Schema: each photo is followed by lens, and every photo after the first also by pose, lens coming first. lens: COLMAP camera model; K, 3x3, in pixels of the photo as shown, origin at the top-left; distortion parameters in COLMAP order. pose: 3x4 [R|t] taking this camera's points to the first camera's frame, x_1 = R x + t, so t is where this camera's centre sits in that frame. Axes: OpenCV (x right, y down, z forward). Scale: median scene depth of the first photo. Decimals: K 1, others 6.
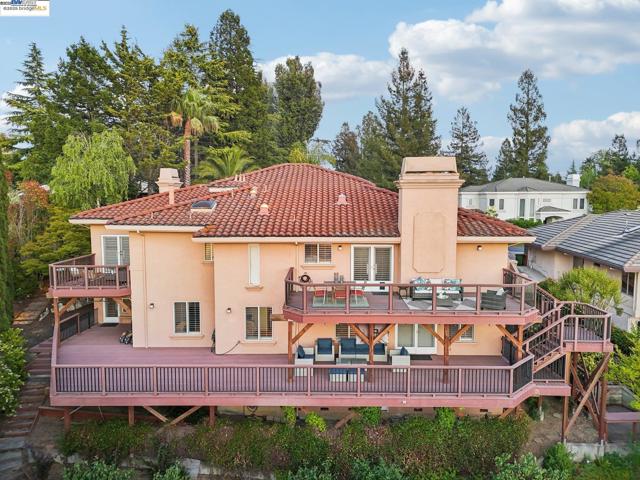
lens RADIAL K [[464.5, 0, 320.0], [0, 464.5, 240.0], [0, 0, 1]] dist [0.009327, 0.000420]
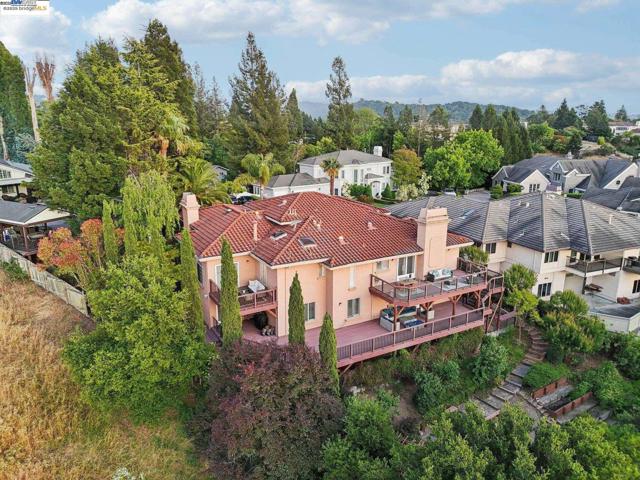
lens RADIAL K [[464.5, 0, 320.0], [0, 464.5, 240.0], [0, 0, 1]] dist [0.009327, 0.000420]
pose [[0.859685, -0.122954, 0.495806, -0.859214], [0.041787, 0.984274, 0.171633, -0.300745], [-0.509112, -0.126832, 0.851304, -0.309693]]
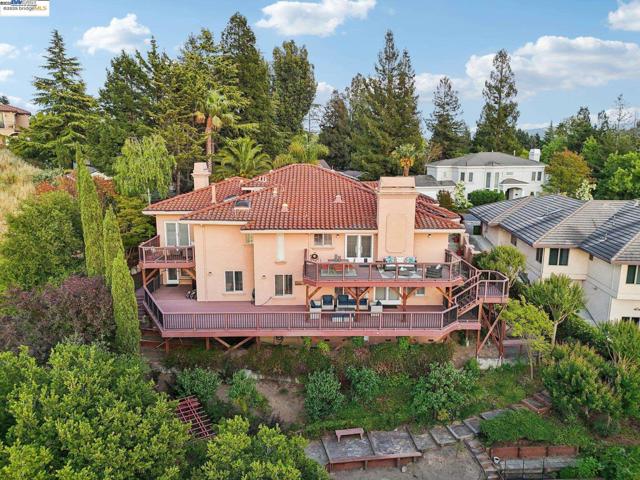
lens RADIAL K [[464.5, 0, 320.0], [0, 464.5, 240.0], [0, 0, 1]] dist [0.009327, 0.000420]
pose [[0.999615, -0.002360, 0.027661, -0.044335], [-0.000500, 0.994689, 0.102925, -0.098098], [-0.027757, -0.102899, 0.994304, -0.390192]]
